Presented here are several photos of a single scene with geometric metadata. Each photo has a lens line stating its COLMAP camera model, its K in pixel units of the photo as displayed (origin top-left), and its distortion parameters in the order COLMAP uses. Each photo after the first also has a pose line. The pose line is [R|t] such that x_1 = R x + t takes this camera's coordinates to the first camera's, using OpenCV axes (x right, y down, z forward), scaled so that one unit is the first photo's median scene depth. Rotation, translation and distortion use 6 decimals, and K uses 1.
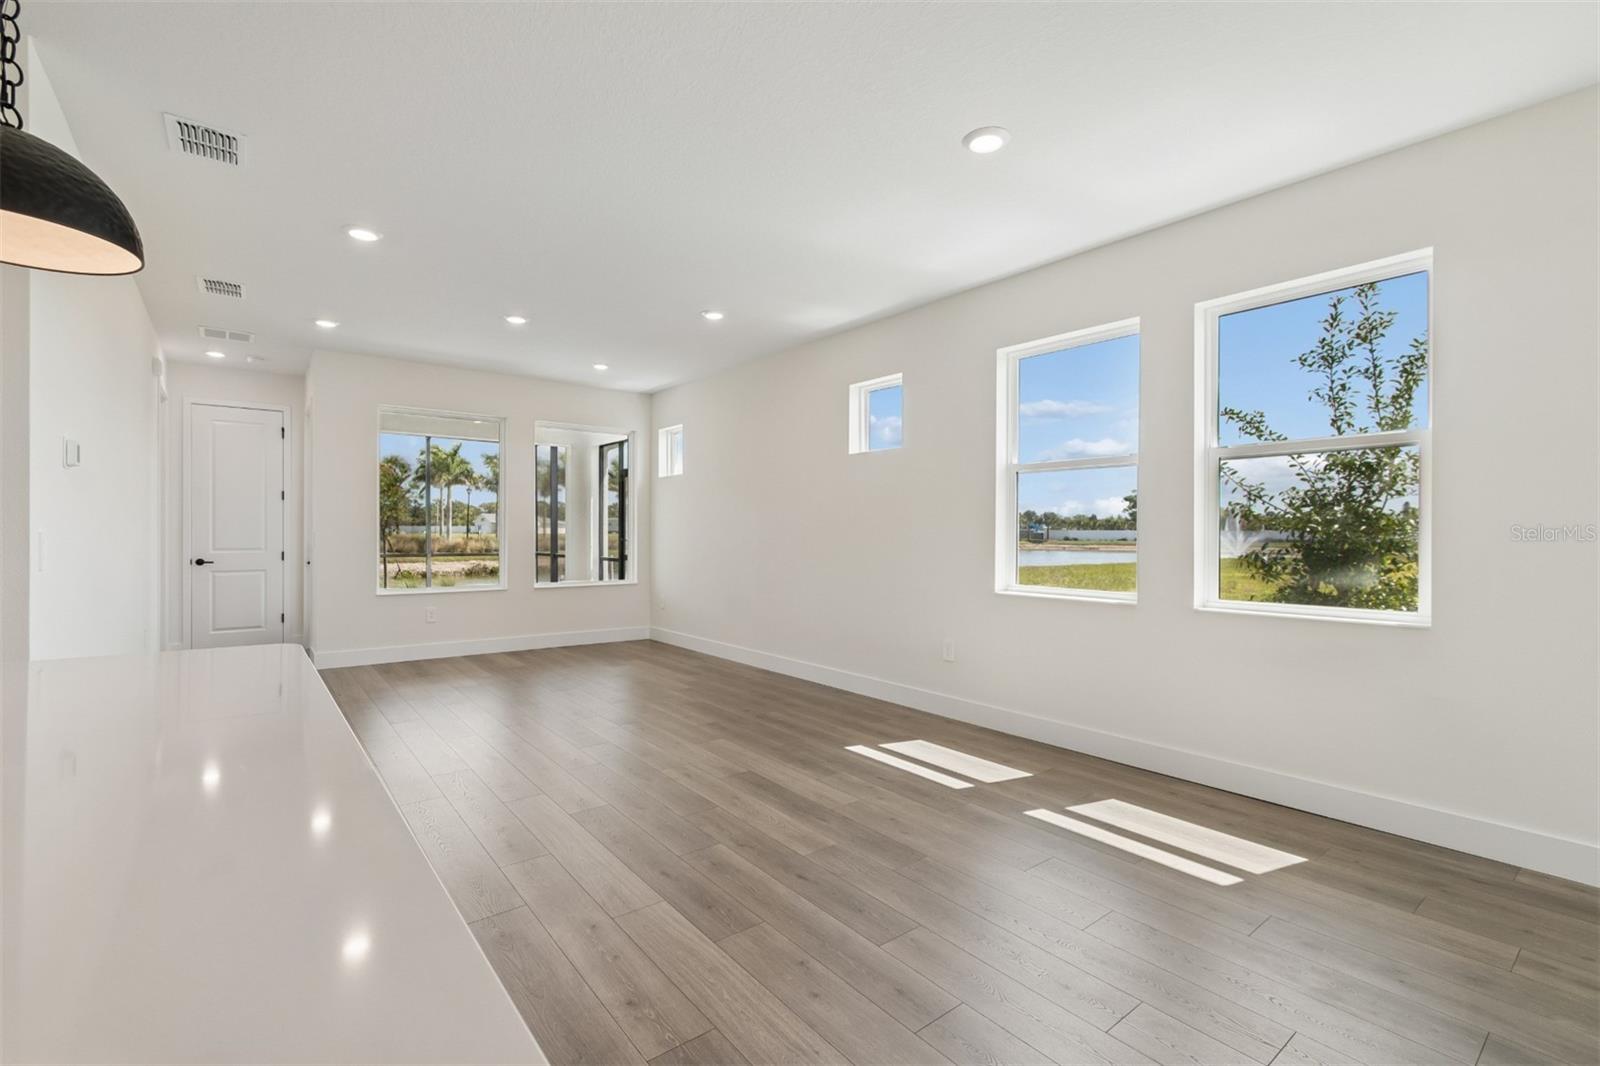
lens RADIAL K [[705.5, 0, 792.1], [0, 705.5, 536.4], [0, 0, 1]] dist [0.007822, 0.000160]
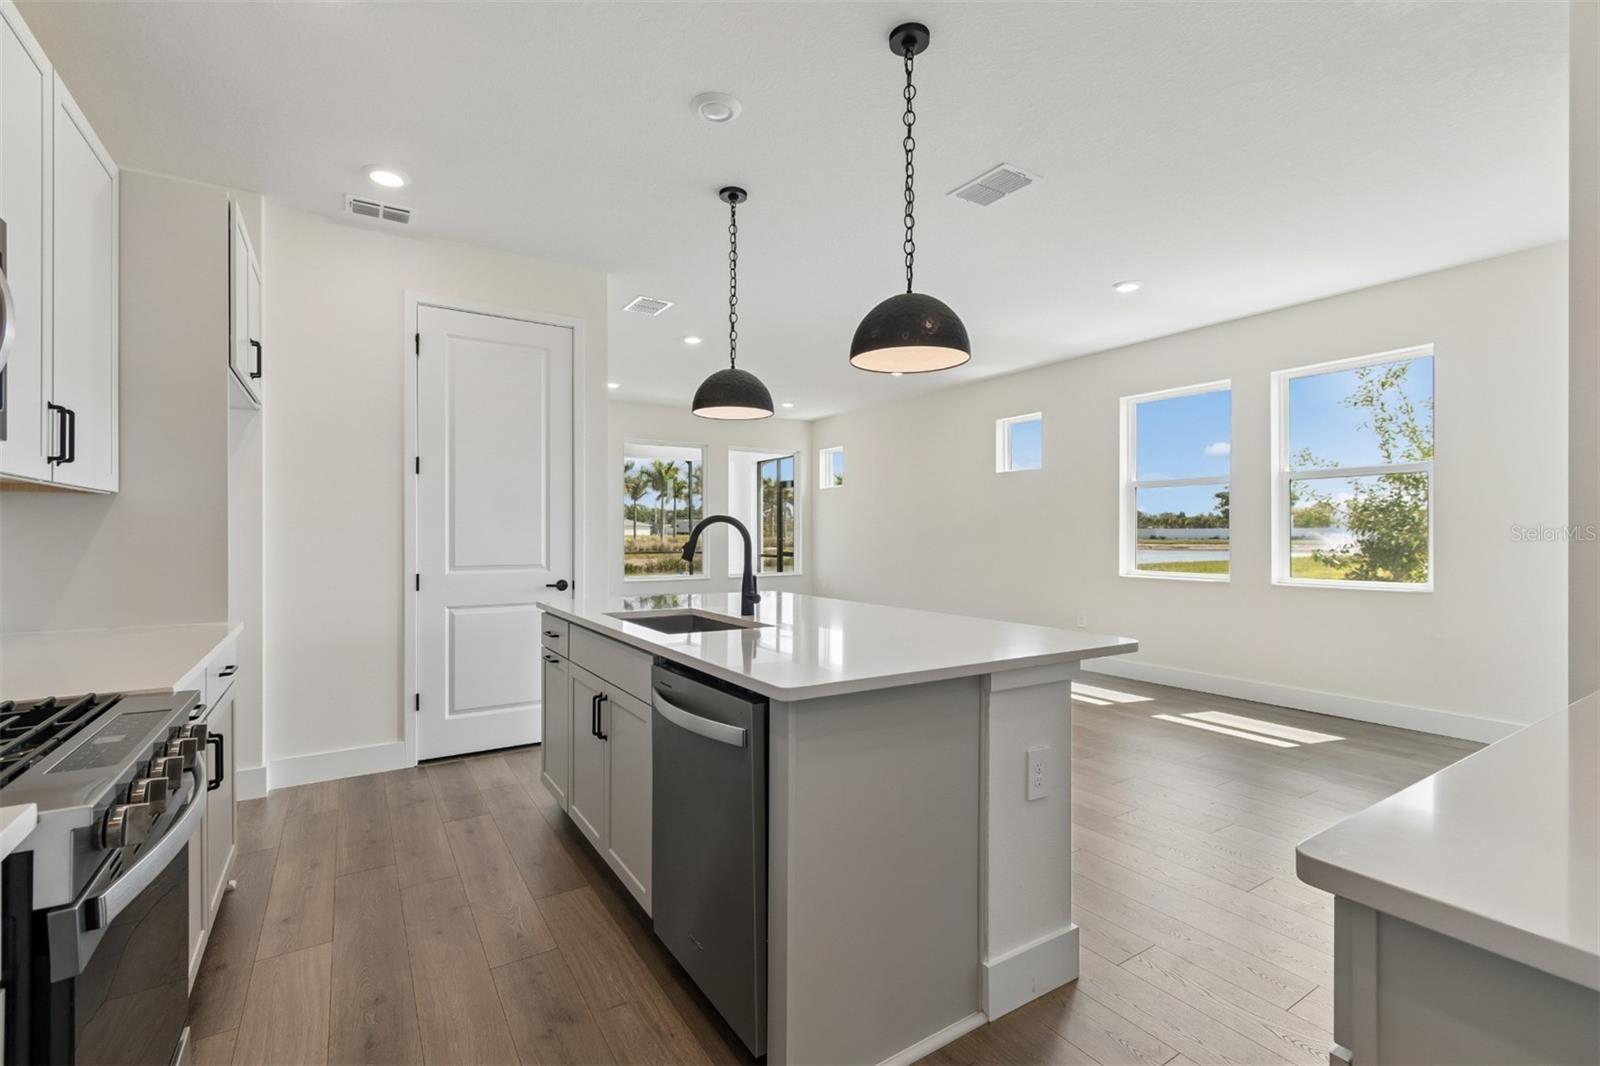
lens RADIAL K [[707.0, 0, 794.5], [0, 707.0, 532.2], [0, 0, 1]] dist [0.001247, -0.000340]
pose [[0.995192, -0.006130, -0.097753, -0.175817], [0.005482, 0.999961, -0.006894, 0.001400], [0.097792, 0.006325, 0.995187, -0.363299]]
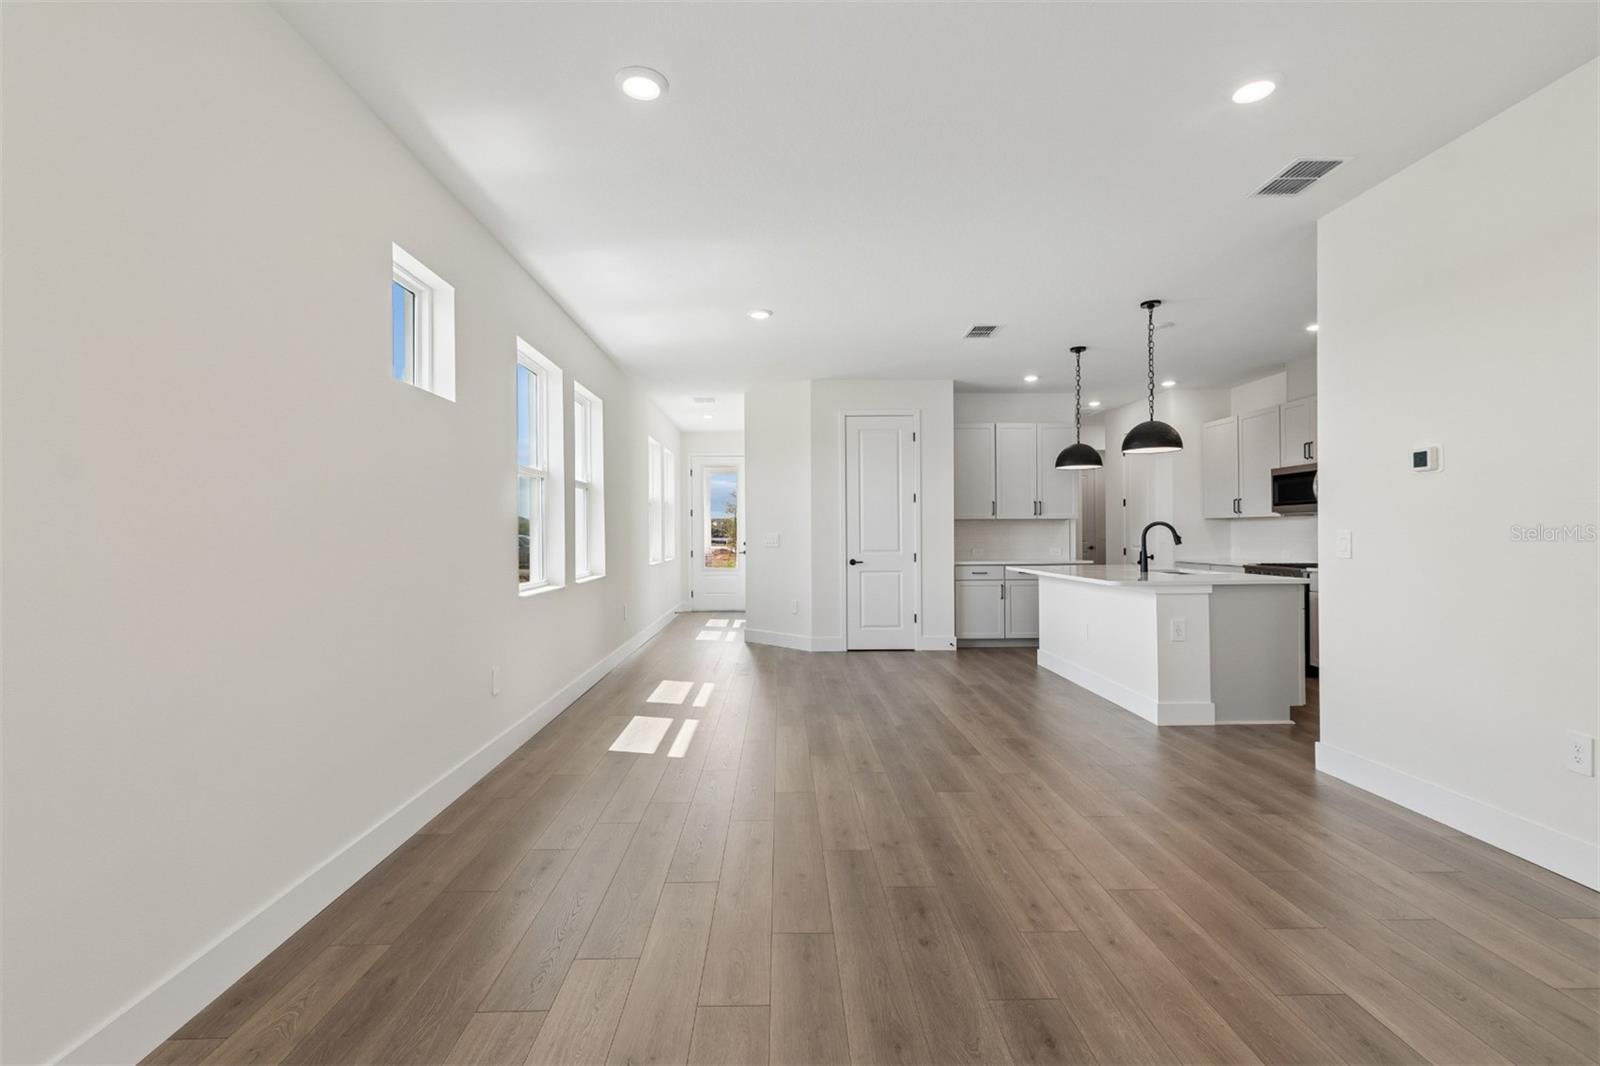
lens RADIAL K [[716.1, 0, 787.0], [0, 716.1, 531.9], [0, 0, 1]] dist [0.000003, -0.000252]
pose [[-0.792738, 0.000923, 0.609562, -0.490879], [0.003746, 0.999987, 0.003358, -0.006069], [-0.609551, 0.004945, -0.792732, 1.334839]]
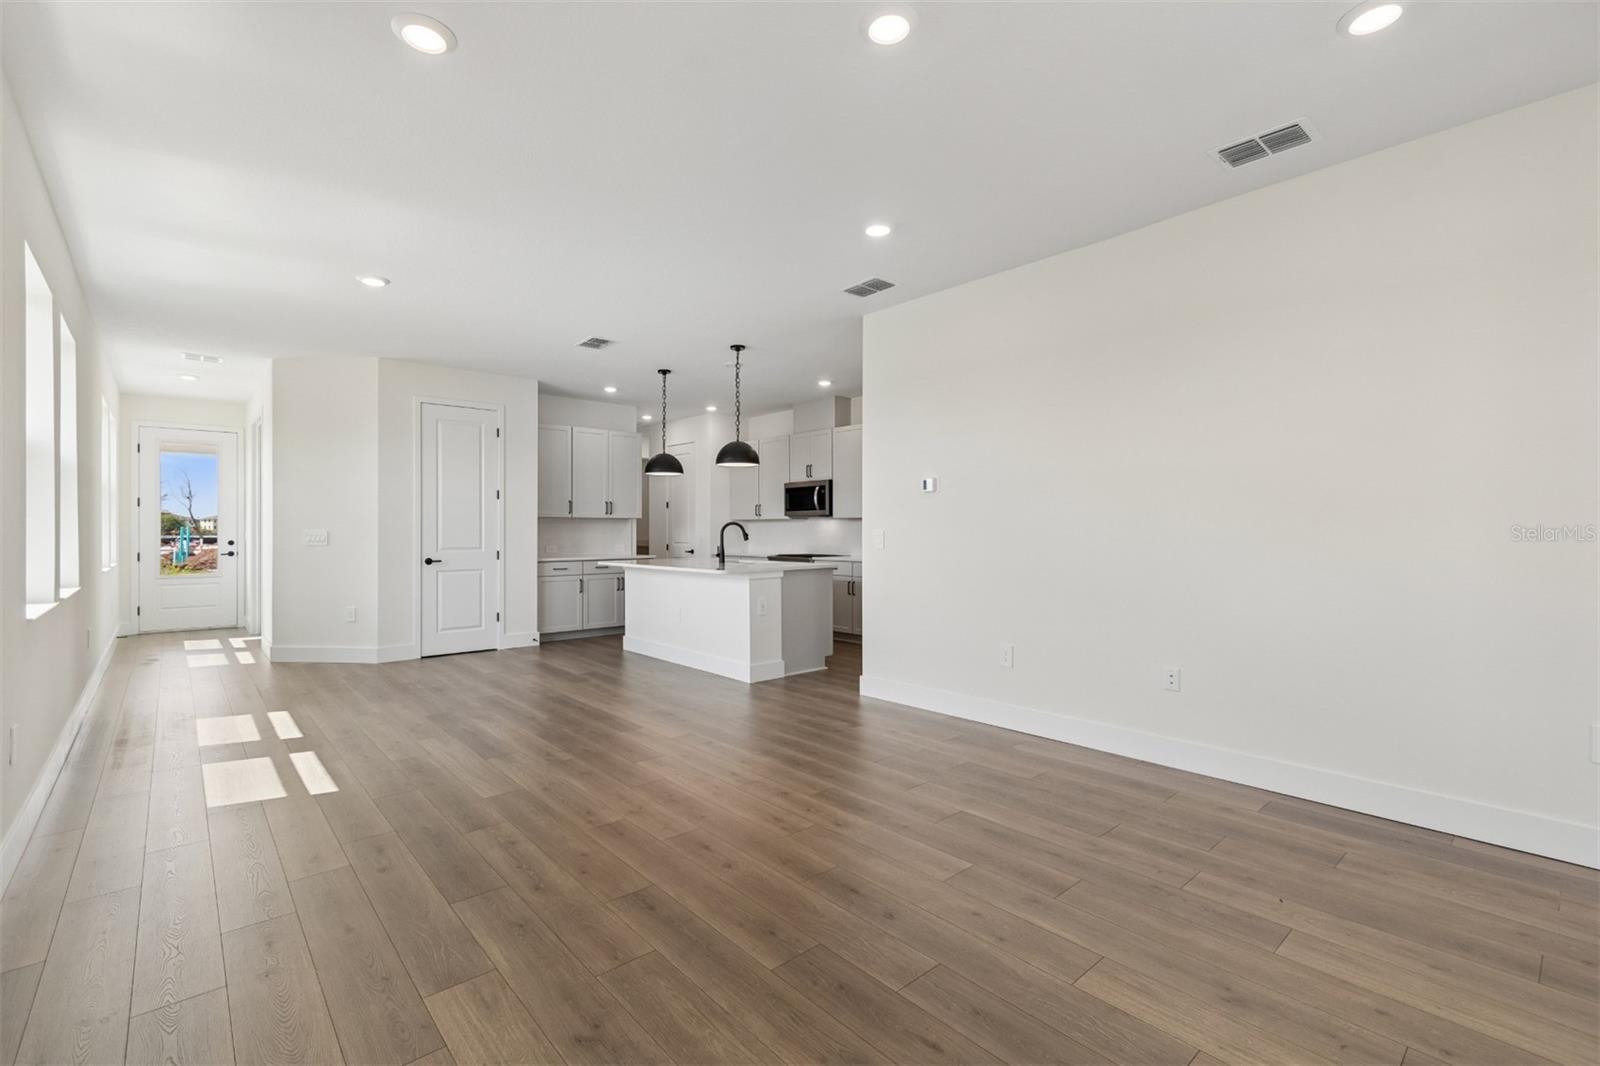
lens RADIAL K [[703.2, 0, 788.5], [0, 703.2, 528.6], [0, 0, 1]] dist [0.001418, -0.000002]
pose [[-0.998709, -0.004846, -0.050571, -0.318064], [-0.004902, 0.999987, 0.000997, -0.005166], [0.050566, 0.001244, -0.998720, 1.455725]]
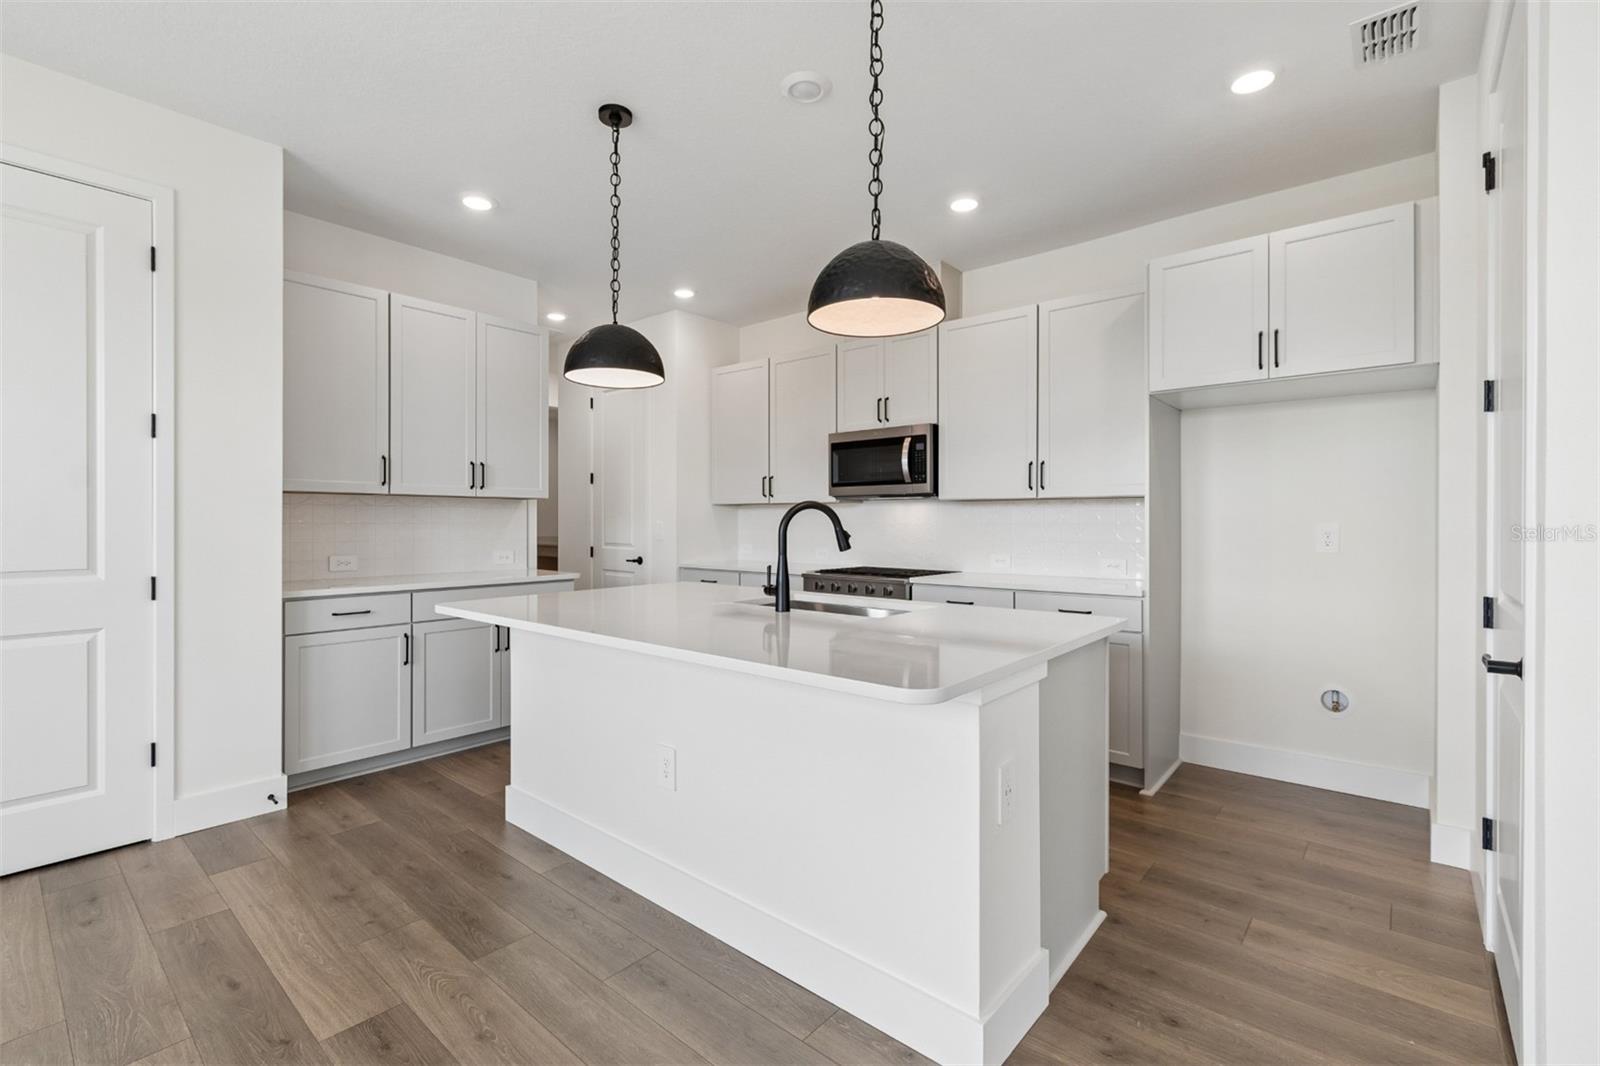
lens RADIAL K [[708.4, 0, 795.3], [0, 708.4, 525.0], [0, 0, 1]] dist [0.002339, 0.000025]
pose [[-0.981251, -0.006509, -0.192625, -0.176810], [-0.007872, 0.999949, 0.006314, -0.002247], [0.192575, 0.007712, -0.981252, 0.632653]]
